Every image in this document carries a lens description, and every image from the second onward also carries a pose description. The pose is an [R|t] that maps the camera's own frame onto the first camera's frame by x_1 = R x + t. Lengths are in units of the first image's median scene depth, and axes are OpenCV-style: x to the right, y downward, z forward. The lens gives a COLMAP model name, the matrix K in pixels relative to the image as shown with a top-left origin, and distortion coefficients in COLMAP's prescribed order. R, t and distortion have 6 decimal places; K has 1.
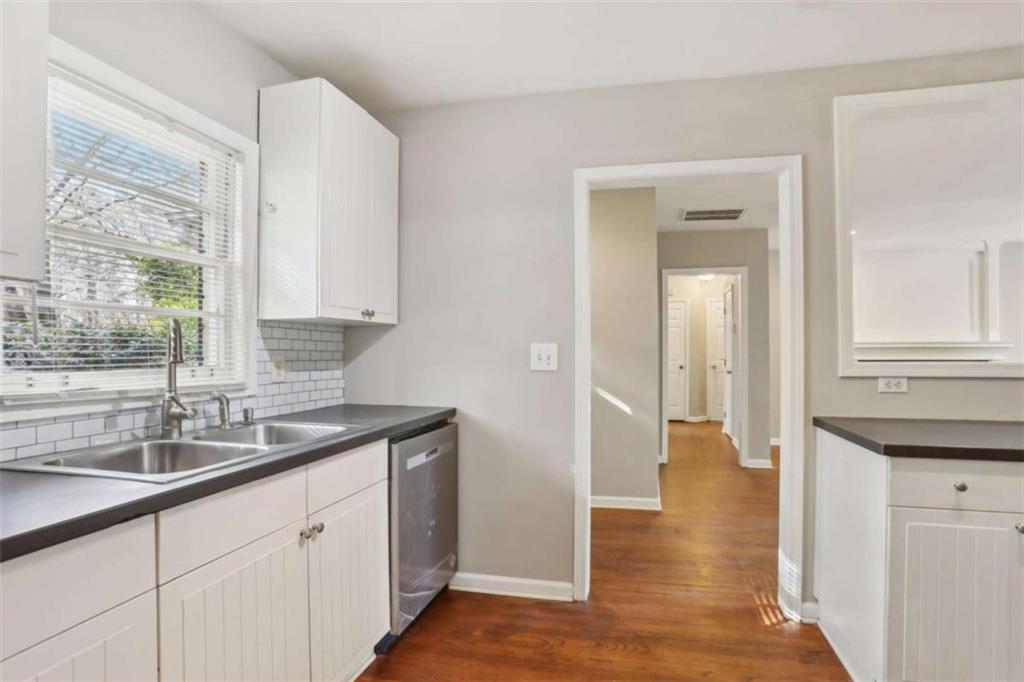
lens RADIAL K [[470.5, 0, 512.0], [0, 470.5, 341.0], [0, 0, 1]] dist [-0.073715, 0.022473]
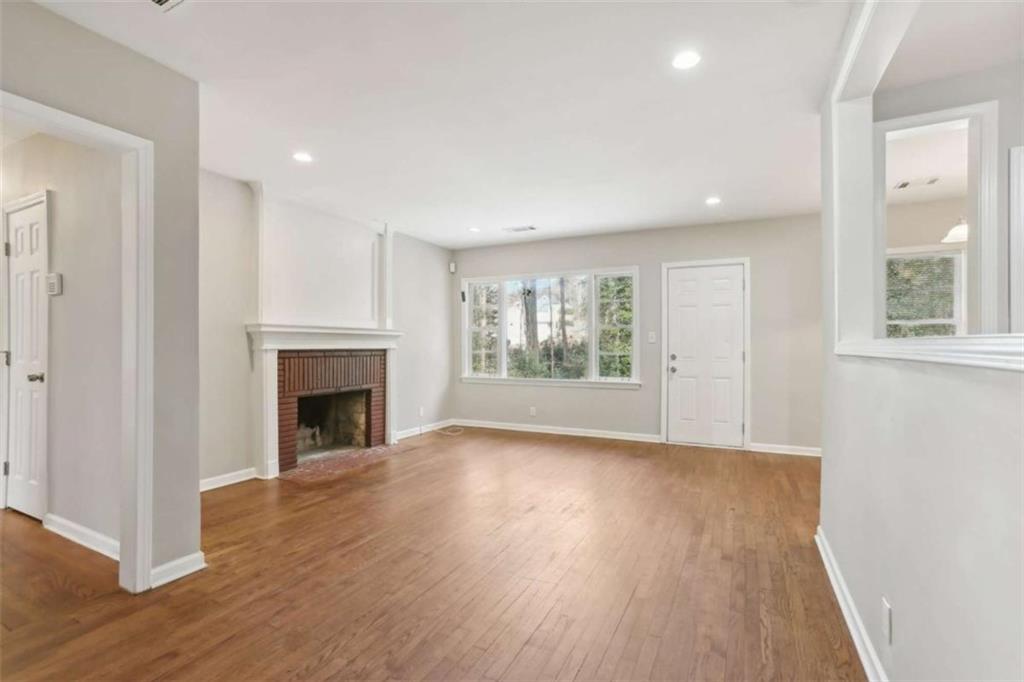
lens RADIAL K [[470.5, 0, 512.0], [0, 470.5, 341.0], [0, 0, 1]] dist [-0.073715, 0.022473]
pose [[0.181209, 0.007018, 0.983420, 0.137435], [-0.017695, 0.999836, -0.003875, 0.025286], [-0.983285, -0.016700, 0.181303, 0.552882]]
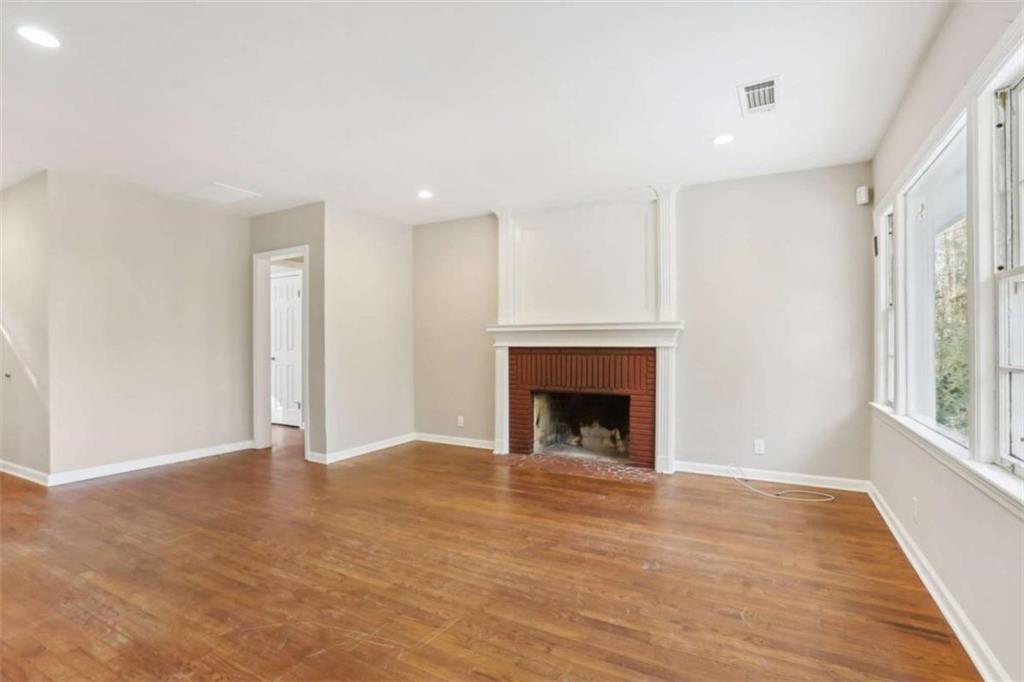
lens RADIAL K [[470.5, 0, 512.0], [0, 470.5, 341.0], [0, 0, 1]] dist [-0.073715, 0.022473]
pose [[0.973059, -0.007742, -0.230424, 1.033050], [0.009739, 0.999924, 0.007530, 0.025497], [0.230348, -0.009571, 0.973061, 0.190293]]
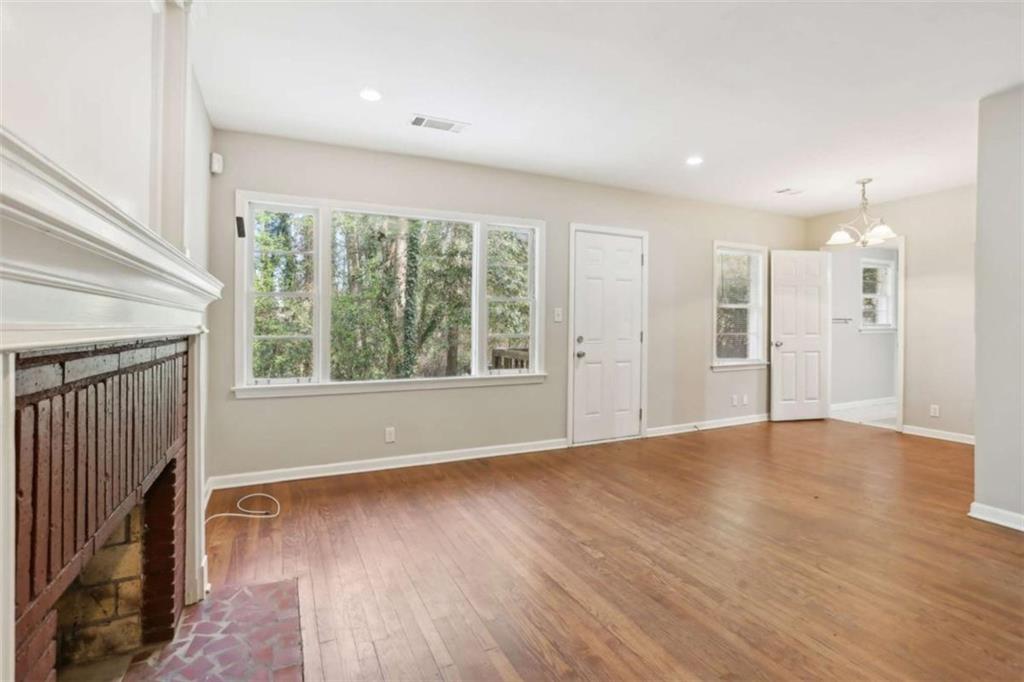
lens RADIAL K [[471.2, 0, 501.5], [0, 471.2, 324.6], [0, 0, 1]] dist [-0.027123, 0.001268]
pose [[-0.644246, -0.009960, 0.764754, 0.654829], [-0.017922, 0.999837, -0.002077, 0.027488], [-0.764609, -0.015044, -0.644319, 1.048000]]
